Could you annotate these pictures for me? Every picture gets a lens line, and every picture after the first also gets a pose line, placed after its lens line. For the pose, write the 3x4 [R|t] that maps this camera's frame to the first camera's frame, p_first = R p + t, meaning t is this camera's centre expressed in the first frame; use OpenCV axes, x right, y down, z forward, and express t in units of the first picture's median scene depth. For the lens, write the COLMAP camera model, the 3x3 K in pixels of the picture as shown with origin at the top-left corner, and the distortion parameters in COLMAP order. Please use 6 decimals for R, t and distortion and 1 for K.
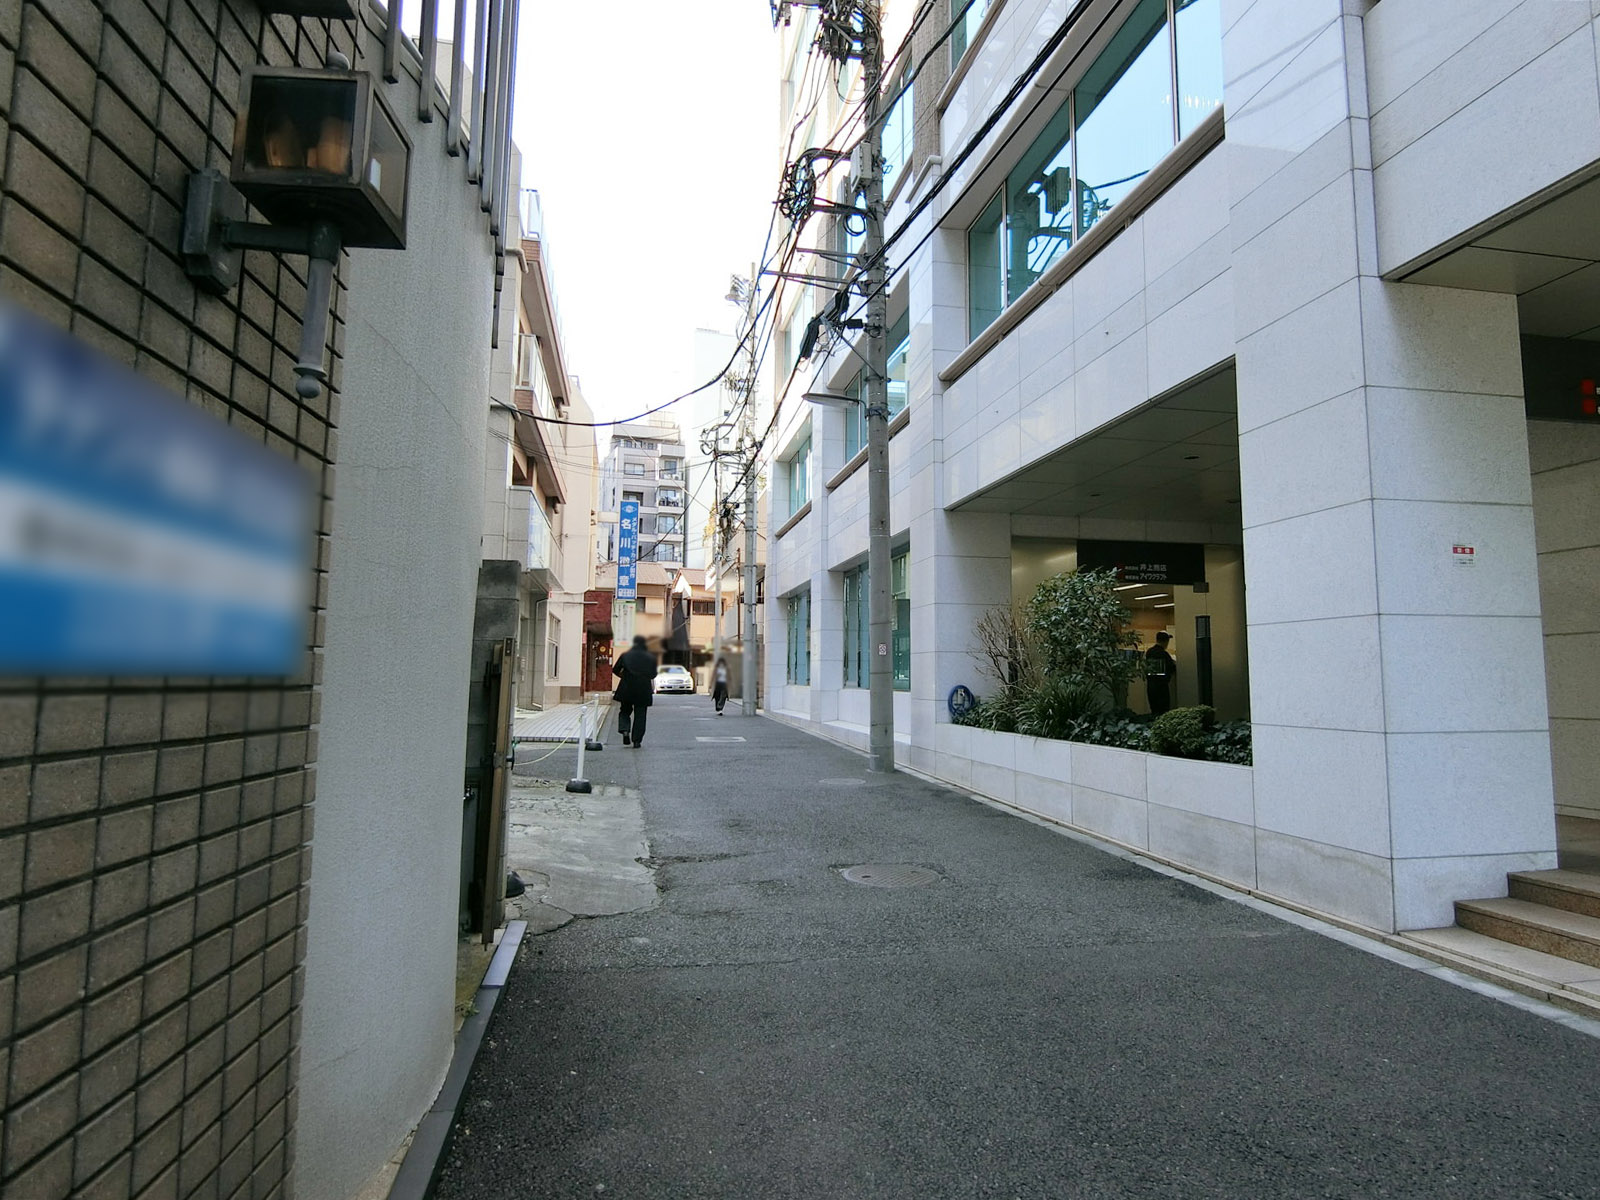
lens RADIAL K [[905.4, 0, 805.5], [0, 905.4, 593.0], [0, 0, 1]] dist [-0.003342, 0.000389]
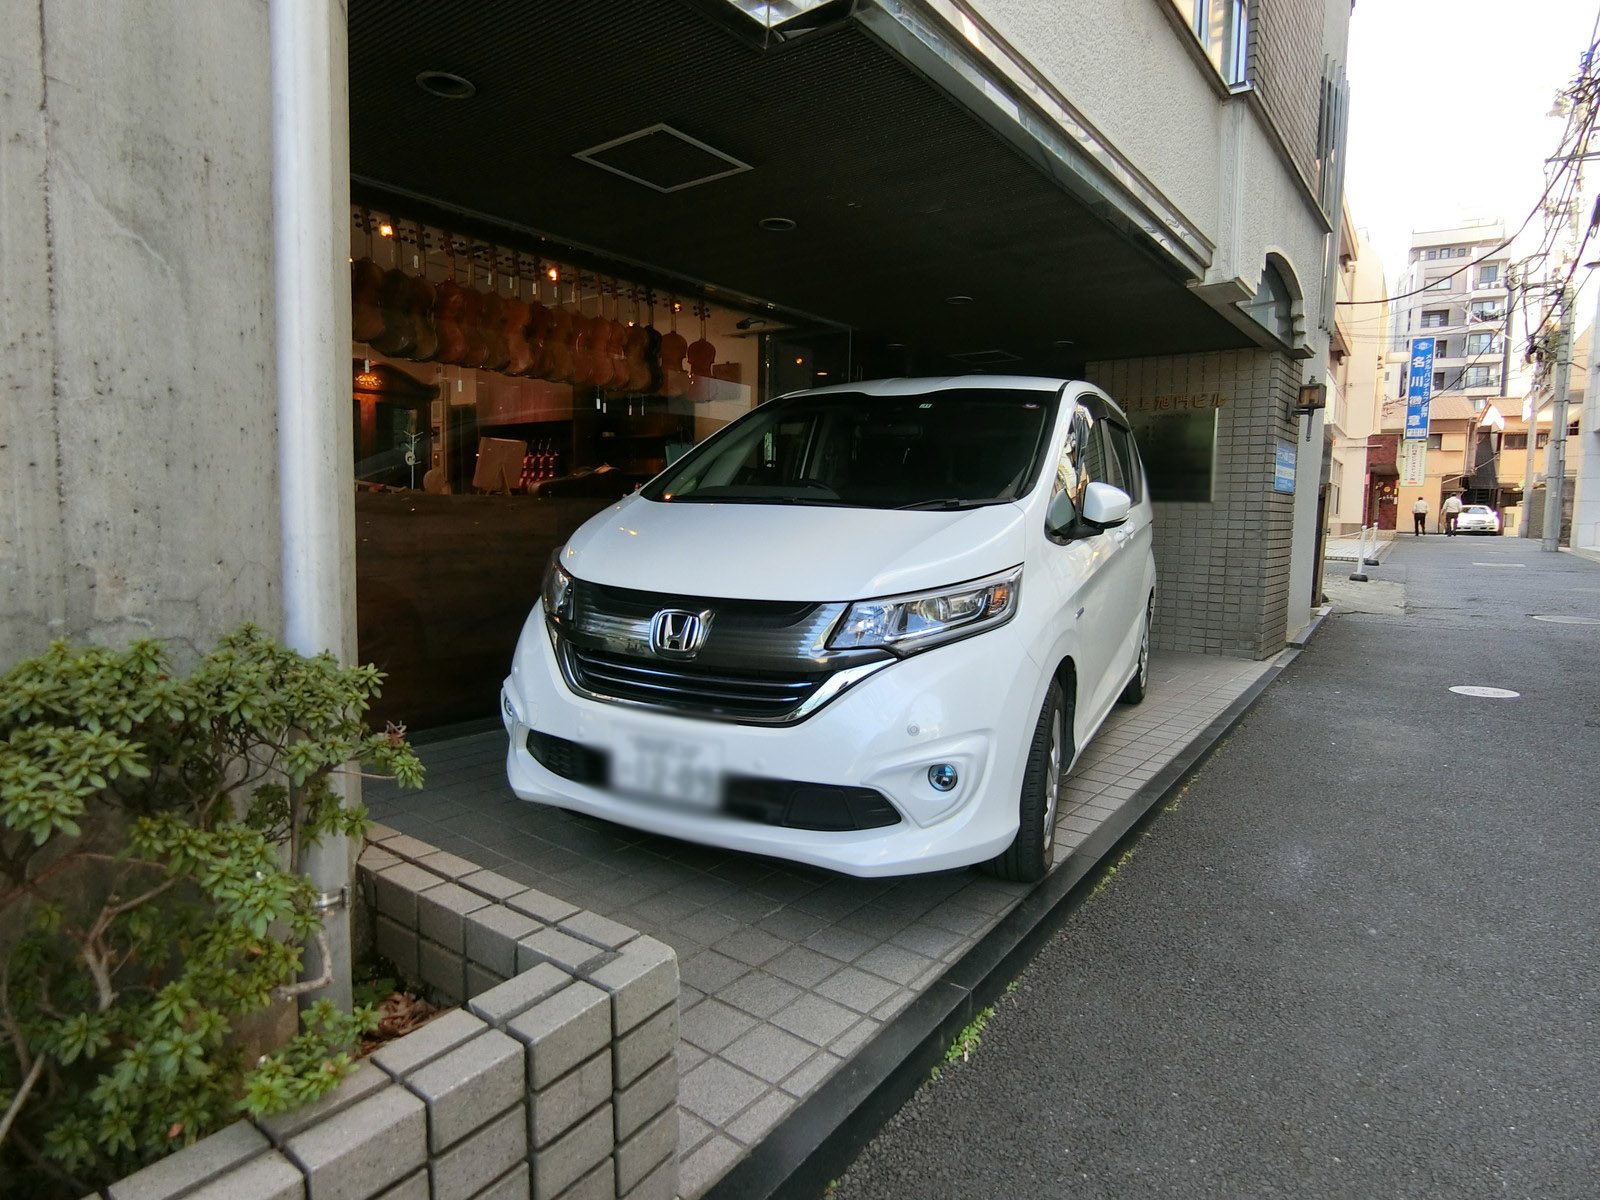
lens RADIAL K [[905.4, 0, 805.5], [0, 905.4, 593.0], [0, 0, 1]] dist [-0.003342, 0.000389]
pose [[0.701621, 0.061344, -0.709905, 0.045638], [0.060915, 0.987476, 0.145534, -0.010739], [0.709942, -0.145353, 0.689098, -0.182690]]
